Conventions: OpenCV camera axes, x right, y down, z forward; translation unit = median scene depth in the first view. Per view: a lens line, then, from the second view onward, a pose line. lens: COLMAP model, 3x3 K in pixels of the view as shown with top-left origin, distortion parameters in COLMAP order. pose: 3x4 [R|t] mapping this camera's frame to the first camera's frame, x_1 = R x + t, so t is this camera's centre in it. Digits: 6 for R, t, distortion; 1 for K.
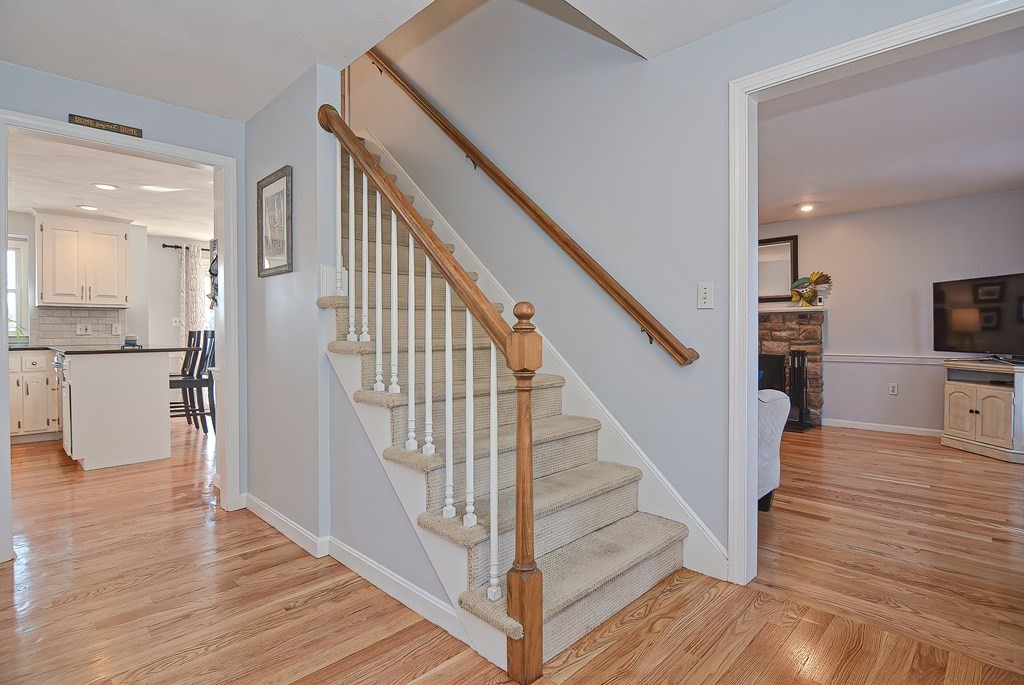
lens RADIAL K [[499.4, 0, 529.4], [0, 499.4, 339.8], [0, 0, 1]] dist [-0.014884, -0.001188]
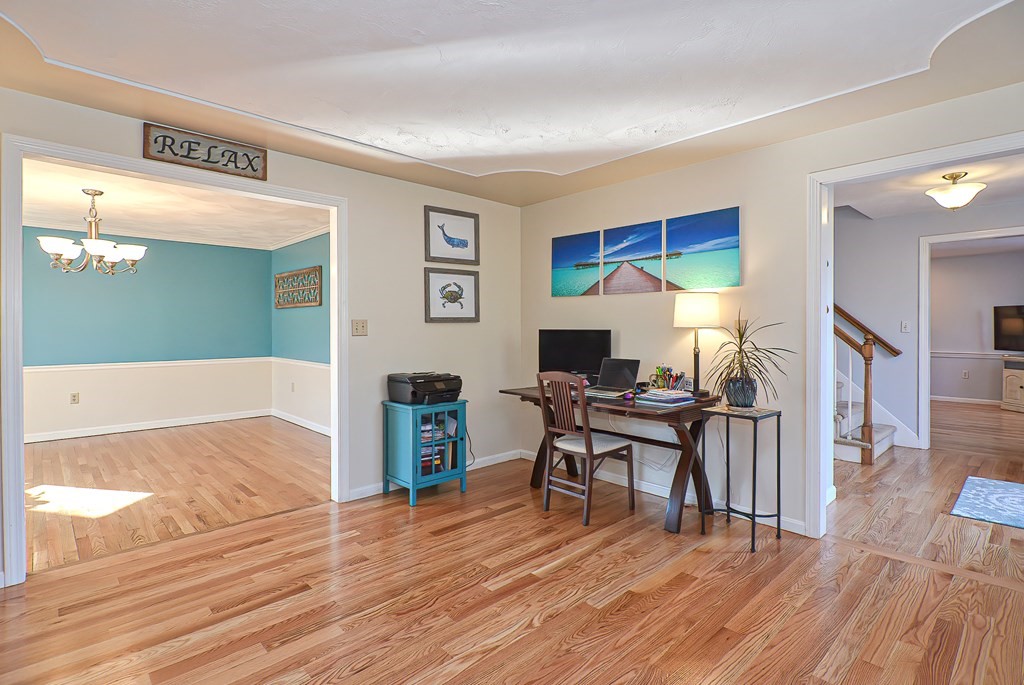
lens RADIAL K [[499.4, 0, 507.7], [0, 499.4, 333.6], [0, 0, 1]] dist [-0.014884, -0.001188]
pose [[0.997974, -0.000812, -0.063611, -0.528251], [0.000369, 0.999976, -0.006976, -0.015859], [0.063615, 0.006938, 0.997950, -0.553641]]
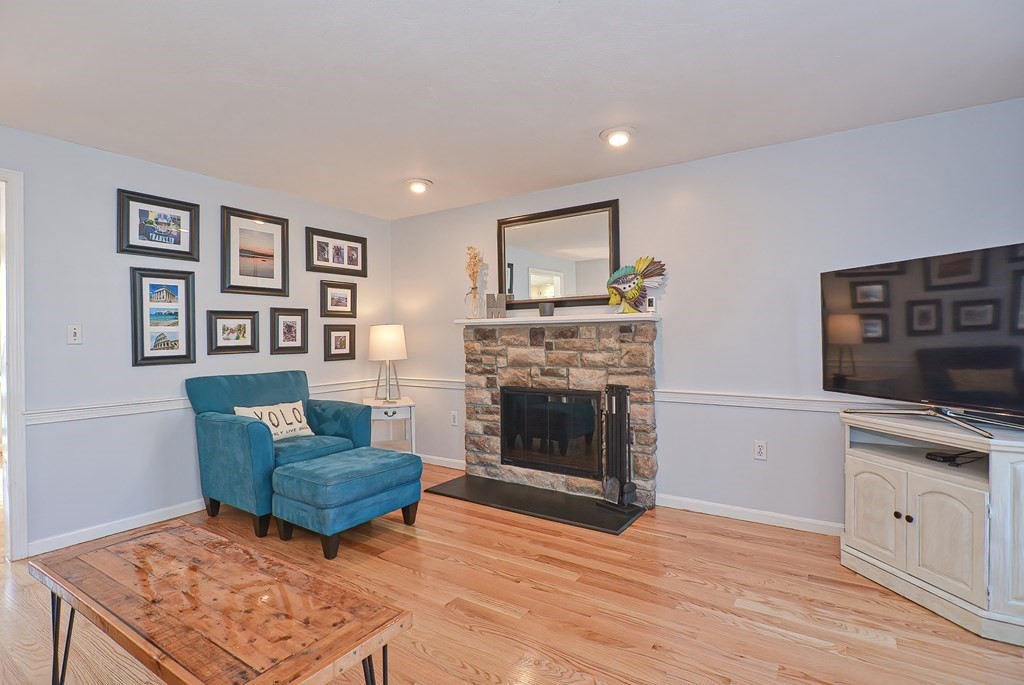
lens RADIAL K [[499.4, 0, 509.4], [0, 499.4, 340.5], [0, 0, 1]] dist [-0.014884, -0.001188]
pose [[0.984468, -0.009763, 0.175292, 0.305449], [0.010599, 0.999936, -0.003831, -0.032363], [-0.175244, 0.005629, 0.984509, 0.423606]]
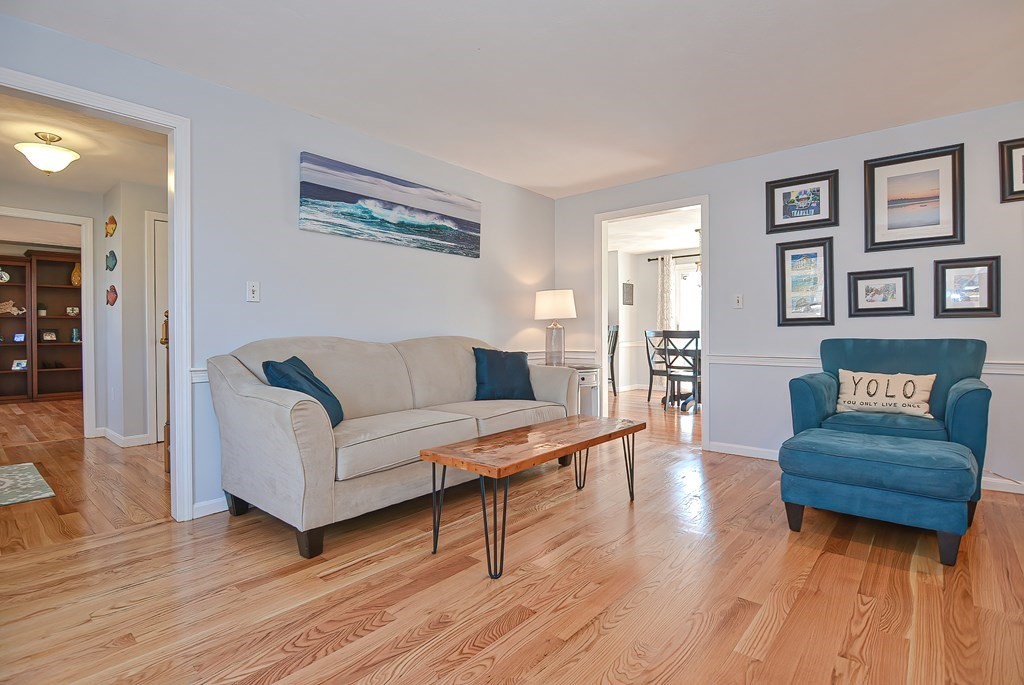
lens RADIAL K [[499.4, 0, 509.8], [0, 499.4, 335.2], [0, 0, 1]] dist [-0.014884, -0.001188]
pose [[0.054615, 0.006567, -0.998486, 0.636798], [-0.008938, 0.999942, 0.006088, 0.001354], [0.998467, 0.008592, 0.054670, 0.649037]]
